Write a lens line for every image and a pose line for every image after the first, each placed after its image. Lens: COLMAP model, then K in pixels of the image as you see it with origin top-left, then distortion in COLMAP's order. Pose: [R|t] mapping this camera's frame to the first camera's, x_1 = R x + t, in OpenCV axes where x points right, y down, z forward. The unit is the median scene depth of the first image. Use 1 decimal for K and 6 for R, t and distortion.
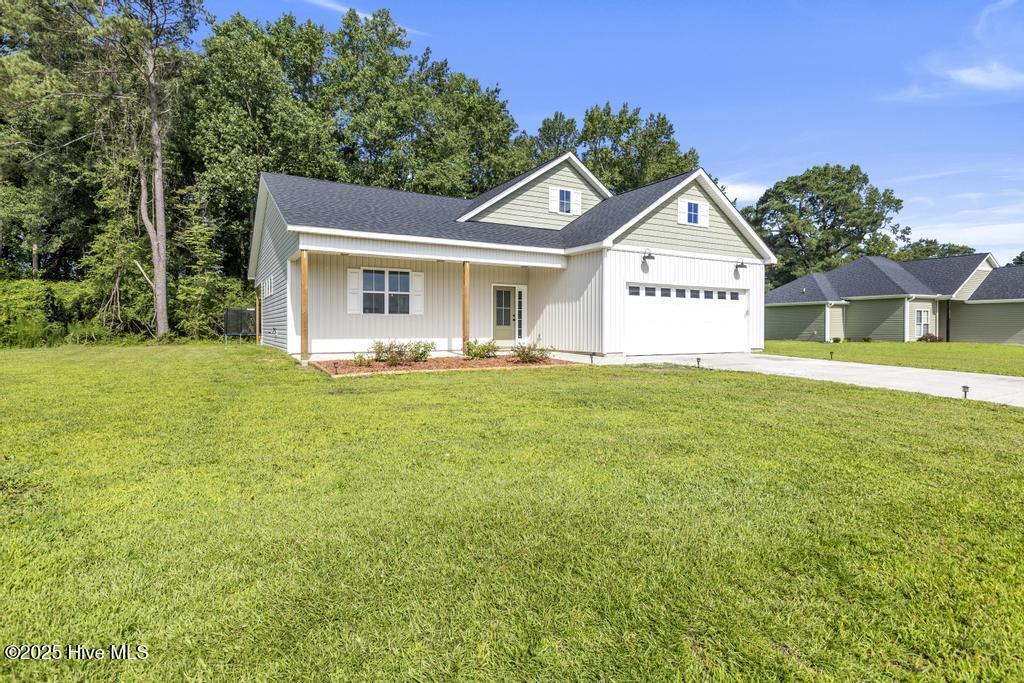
lens RADIAL K [[497.9, 0, 514.0], [0, 497.9, 331.5], [0, 0, 1]] dist [0.005818, 0.000349]
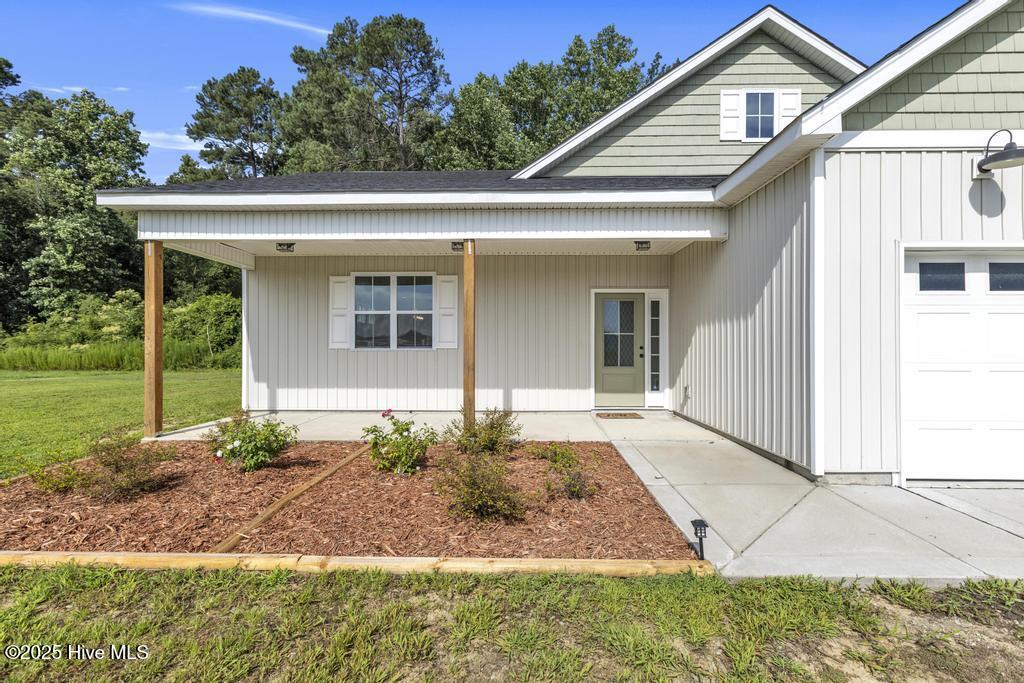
lens RADIAL K [[463.9, 0, 511.5], [0, 463.9, 346.8], [0, 0, 1]] dist [0.001218, 0.000061]
pose [[0.862154, -0.002130, -0.506642, 0.147402], [-0.003298, 0.999946, -0.009816, -0.031378], [0.506635, 0.010134, 0.862101, 0.577030]]
